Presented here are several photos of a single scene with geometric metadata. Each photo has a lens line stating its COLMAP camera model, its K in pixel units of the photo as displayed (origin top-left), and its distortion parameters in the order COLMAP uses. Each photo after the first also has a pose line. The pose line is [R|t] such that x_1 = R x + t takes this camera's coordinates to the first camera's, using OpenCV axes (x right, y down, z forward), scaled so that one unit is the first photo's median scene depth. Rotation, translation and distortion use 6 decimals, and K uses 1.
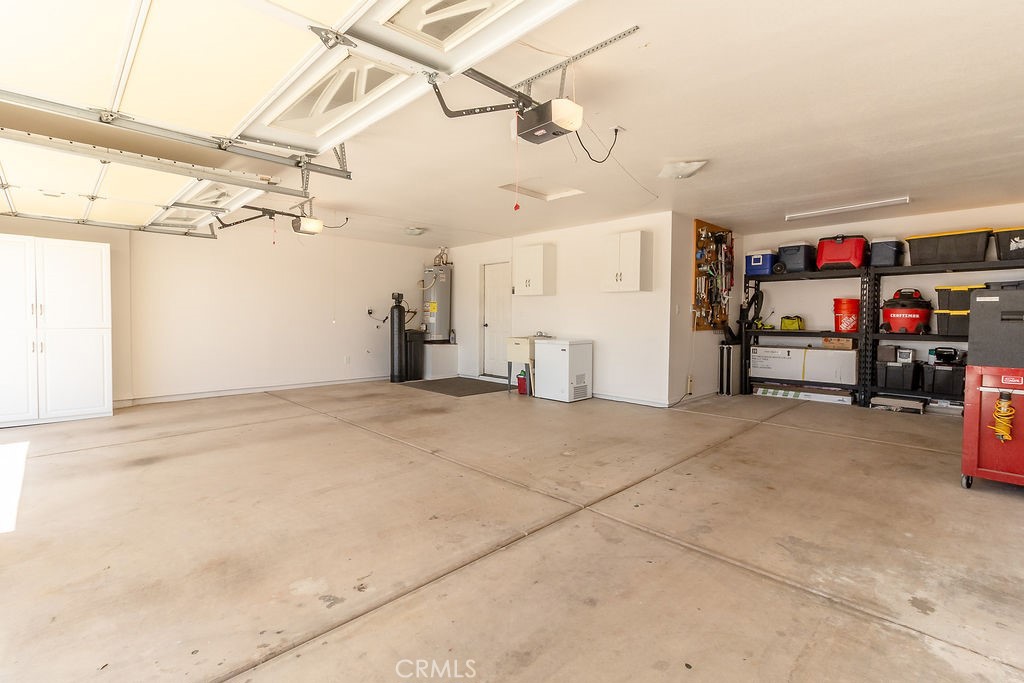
lens RADIAL K [[473.1, 0, 516.4], [0, 473.1, 333.7], [0, 0, 1]] dist [0.000848, 0.000039]
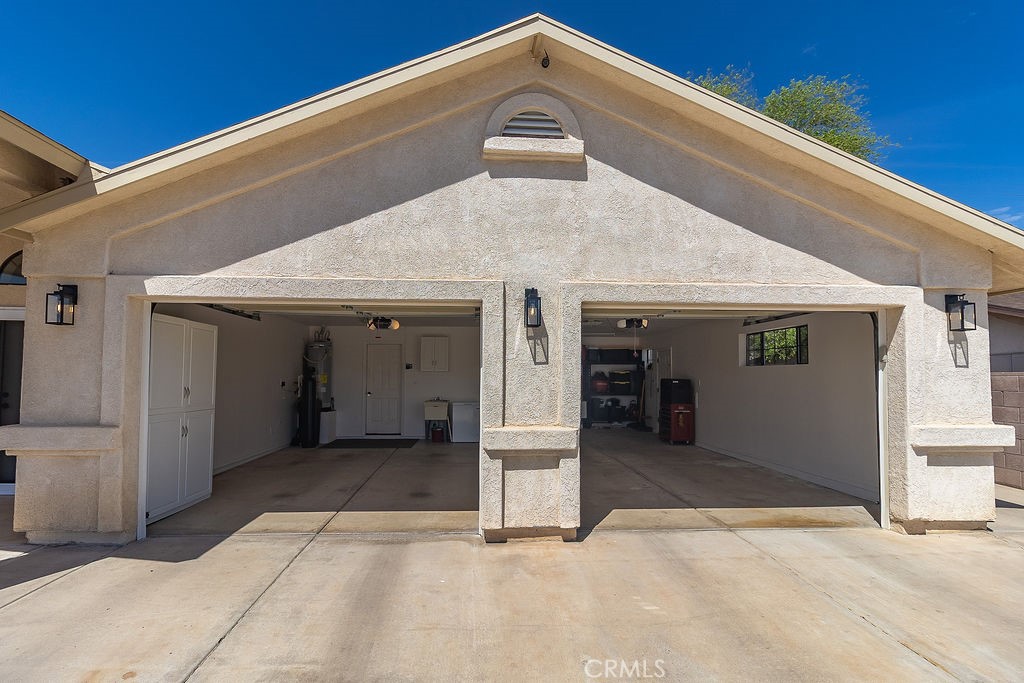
lens RADIAL K [[509.3, 0, 502.3], [0, 509.3, 355.1], [0, 0, 1]] dist [-0.000984, -0.000185]
pose [[0.657679, 0.026926, 0.752817, -1.171977], [0.025423, 0.997998, -0.057905, -0.044177], [-0.752869, 0.057222, 0.655678, -0.174980]]
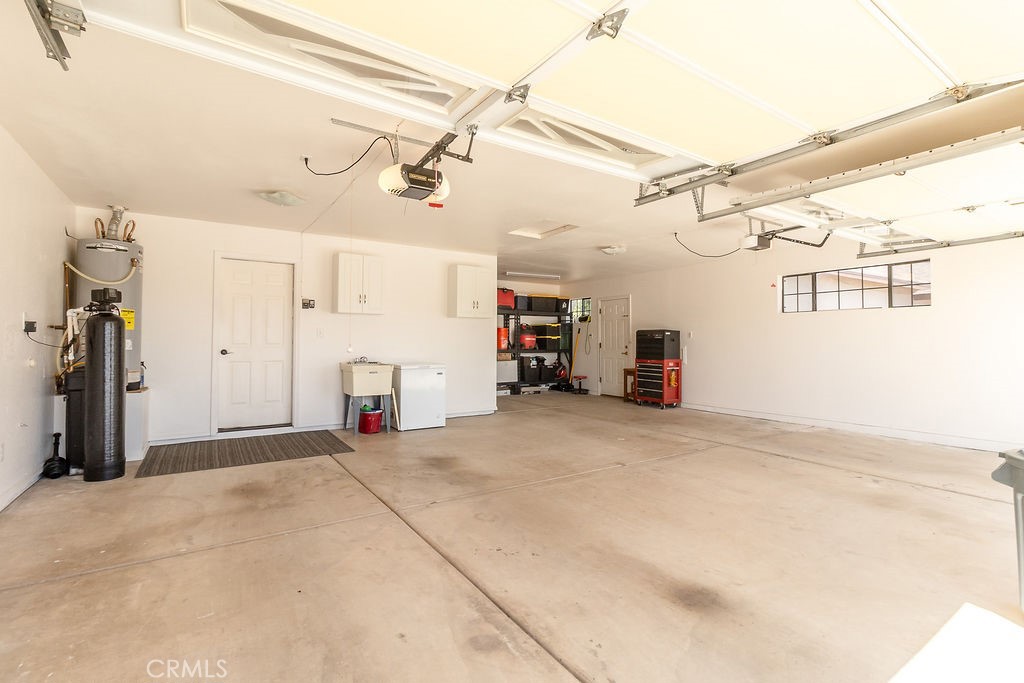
lens RADIAL K [[473.1, 0, 516.4], [0, 473.1, 333.7], [0, 0, 1]] dist [0.000848, 0.000039]
pose [[0.185435, 0.011208, 0.982593, -0.880529], [0.030644, 0.999383, -0.017183, -0.027832], [-0.982179, 0.033297, 0.184977, 0.696397]]
